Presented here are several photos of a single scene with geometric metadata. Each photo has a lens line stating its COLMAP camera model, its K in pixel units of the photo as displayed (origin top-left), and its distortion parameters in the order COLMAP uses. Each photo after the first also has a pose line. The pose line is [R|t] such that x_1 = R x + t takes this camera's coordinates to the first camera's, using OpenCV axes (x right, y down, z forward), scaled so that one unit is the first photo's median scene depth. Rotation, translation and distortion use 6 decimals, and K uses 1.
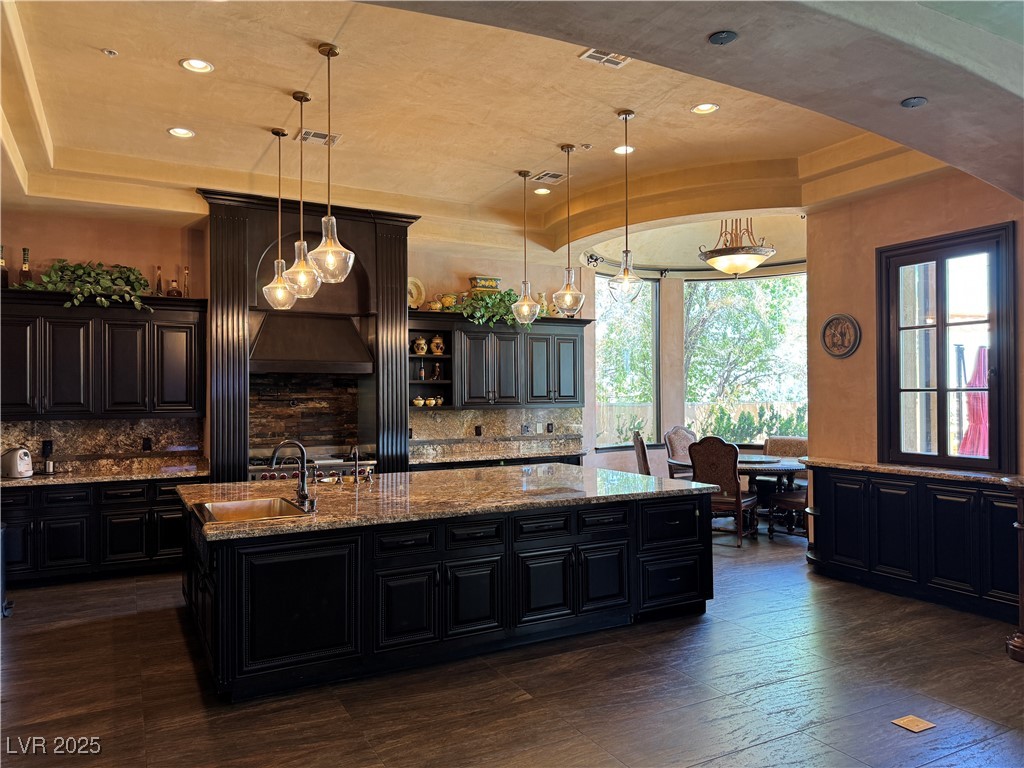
lens RADIAL K [[713.8, 0, 513.5], [0, 713.8, 388.2], [0, 0, 1]] dist [0.062932, -0.003717]
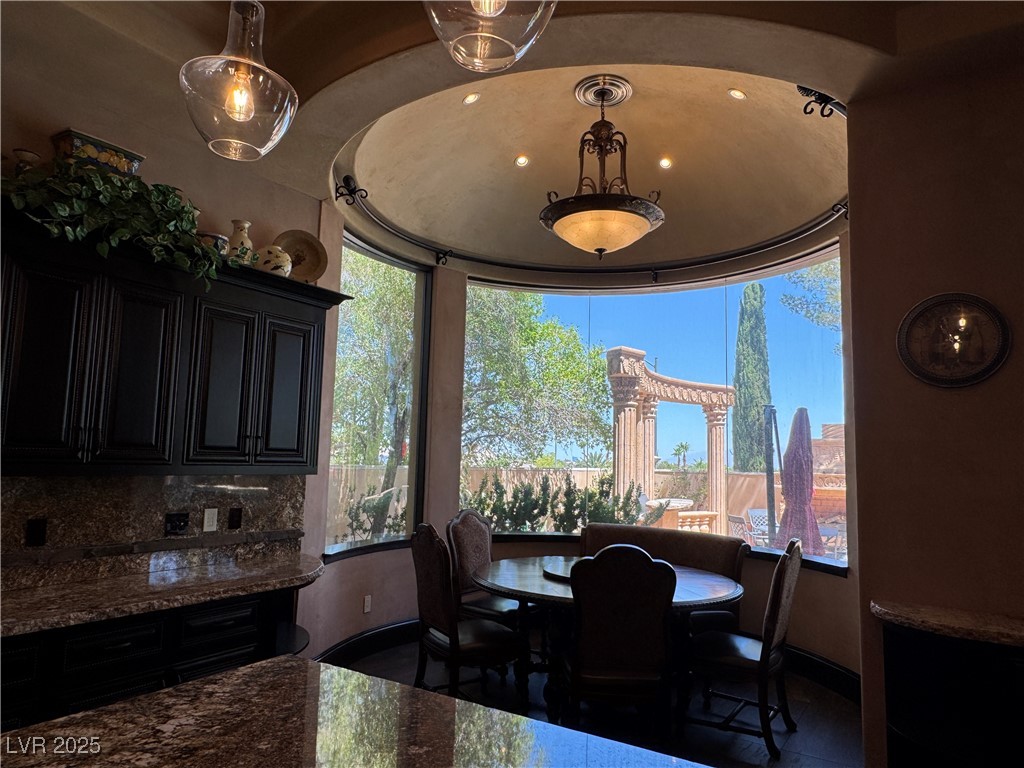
lens RADIAL K [[678.9, 0, 512.0], [0, 678.9, 384.0], [0, 0, 1]] dist [0.001318, 0.000107]
pose [[0.883164, 0.083504, 0.461571, -0.000068], [-0.038736, 0.993649, -0.105647, 0.010252], [-0.467461, 0.075424, 0.880790, 0.570480]]
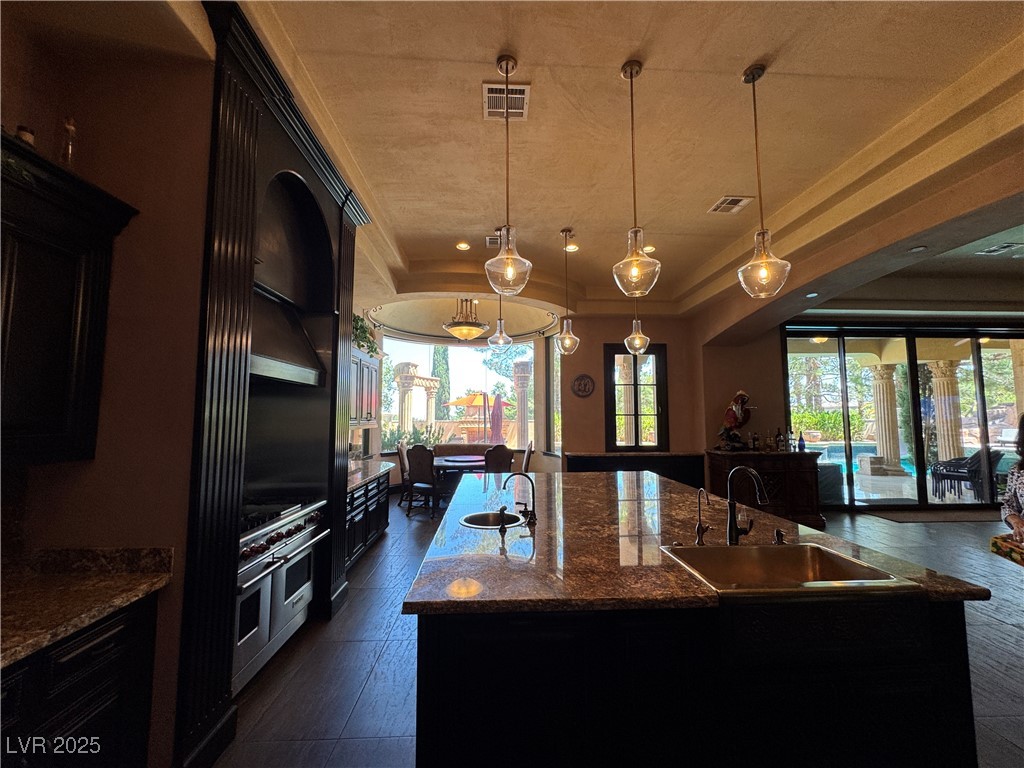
lens RADIAL K [[412.3, 0, 510.9], [0, 412.3, 383.7], [0, 0, 1]] dist [0.000376, 0.000243]
pose [[0.454279, 0.082733, 0.887010, -0.442004], [-0.017093, 0.996305, -0.084173, 0.012141], [-0.890696, 0.023077, 0.454014, 0.520228]]
